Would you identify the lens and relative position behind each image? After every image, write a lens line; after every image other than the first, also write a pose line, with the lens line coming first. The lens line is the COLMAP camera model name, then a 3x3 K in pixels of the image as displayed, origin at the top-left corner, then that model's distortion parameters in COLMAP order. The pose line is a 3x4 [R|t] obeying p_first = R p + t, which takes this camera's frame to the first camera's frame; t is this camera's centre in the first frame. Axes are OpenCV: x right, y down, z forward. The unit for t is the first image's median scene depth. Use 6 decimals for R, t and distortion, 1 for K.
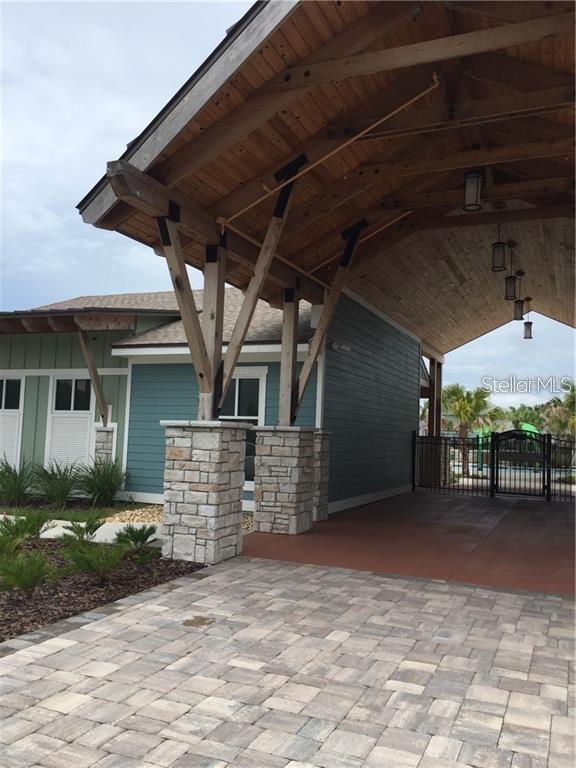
lens RADIAL K [[656.9, 0, 288.0], [0, 656.9, 384.0], [0, 0, 1]] dist [-0.000851, -0.000631]
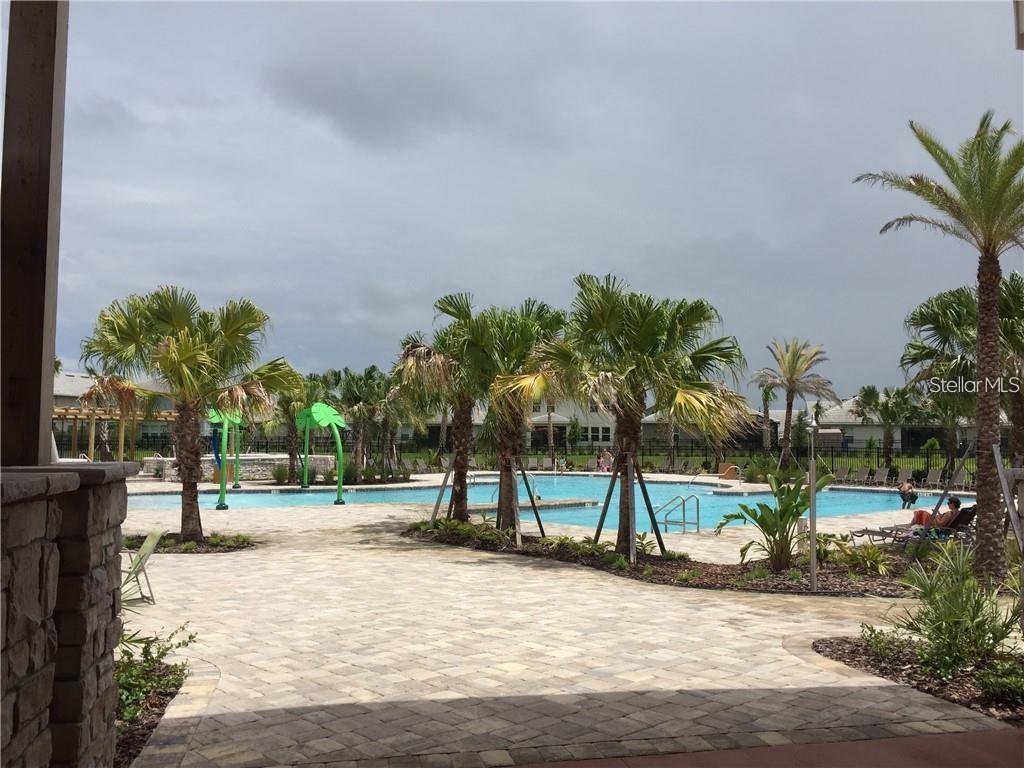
lens RADIAL K [[875.9, 0, 512.0], [0, 875.9, 384.0], [0, 0, 1]] dist [-0.000851, -0.000631]
pose [[0.807390, 0.015040, 0.589826, 0.207613], [-0.032472, 0.999293, 0.018969, 0.060669], [-0.589123, -0.034469, 0.807308, 0.832449]]
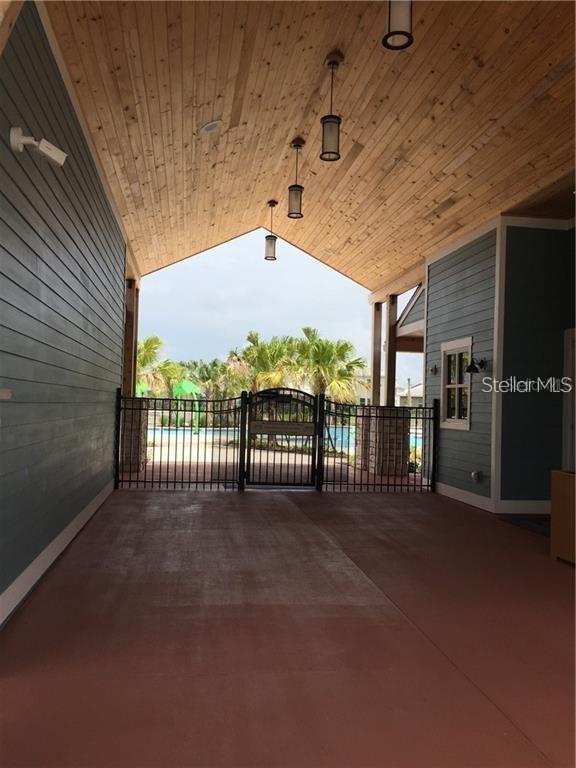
lens RADIAL K [[656.9, 0, 288.0], [0, 656.9, 384.0], [0, 0, 1]] dist [-0.000851, -0.000631]
pose [[0.838855, 0.008298, 0.544292, -0.001726], [-0.042641, 0.997813, 0.050505, 0.028517], [-0.542682, -0.065575, 0.837374, 0.390721]]
